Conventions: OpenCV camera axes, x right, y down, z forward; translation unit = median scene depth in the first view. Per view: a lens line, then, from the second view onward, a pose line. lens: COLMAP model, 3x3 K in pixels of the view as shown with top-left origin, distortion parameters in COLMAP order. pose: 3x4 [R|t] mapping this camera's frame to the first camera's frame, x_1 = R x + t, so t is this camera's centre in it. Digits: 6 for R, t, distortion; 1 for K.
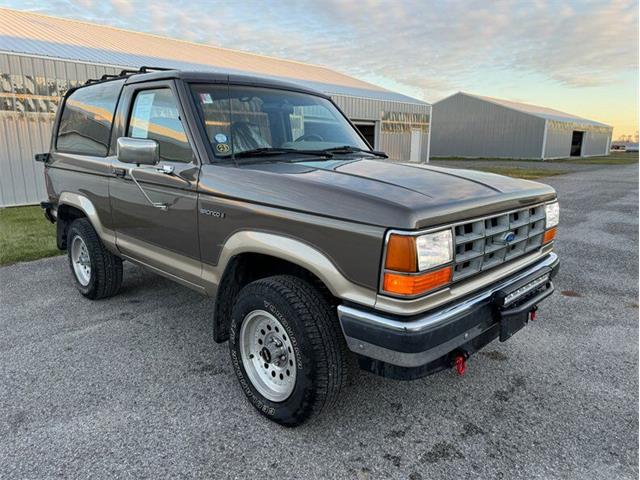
lens RADIAL K [[455.0, 0, 323.0], [0, 455.0, 239.0], [0, 0, 1]] dist [0.059677, -0.064777]
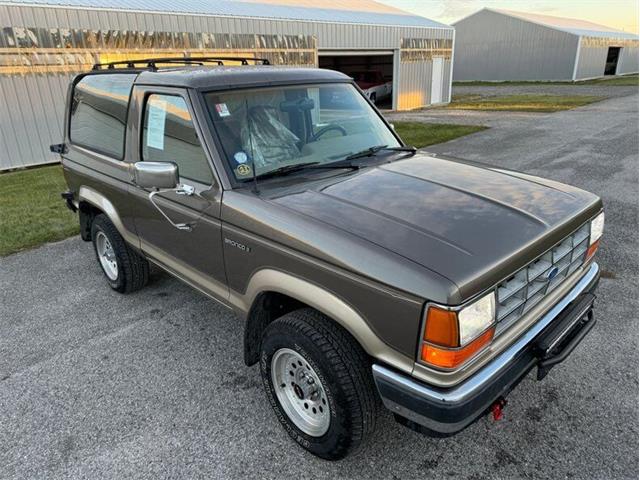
lens RADIAL K [[455.0, 0, 317.1], [0, 455.0, 240.1], [0, 0, 1]] dist [0.058644, -0.064633]
pose [[0.998510, -0.021397, -0.050203, -0.021143], [0.029019, 0.987269, 0.156391, -0.187103], [0.046218, -0.157615, 0.986419, 0.047840]]
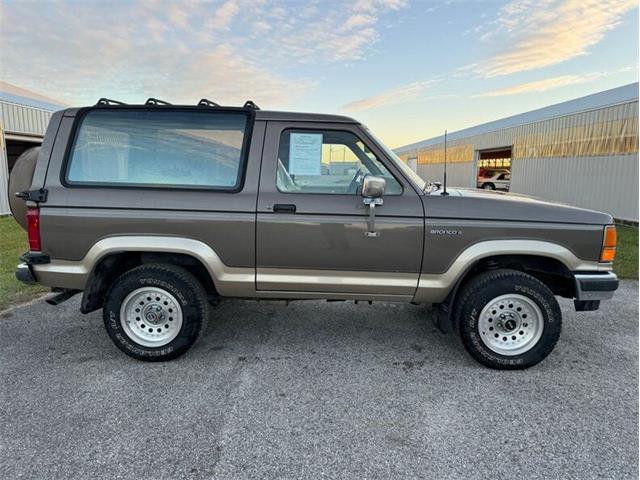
lens RADIAL K [[455.0, 0, 317.1], [0, 455.0, 240.1], [0, 0, 1]] dist [0.058644, -0.064633]
pose [[0.731301, -0.102829, 0.674258, -1.213688], [0.132584, 0.991144, 0.007356, -0.080772], [-0.669044, 0.084017, 0.738459, 0.256404]]
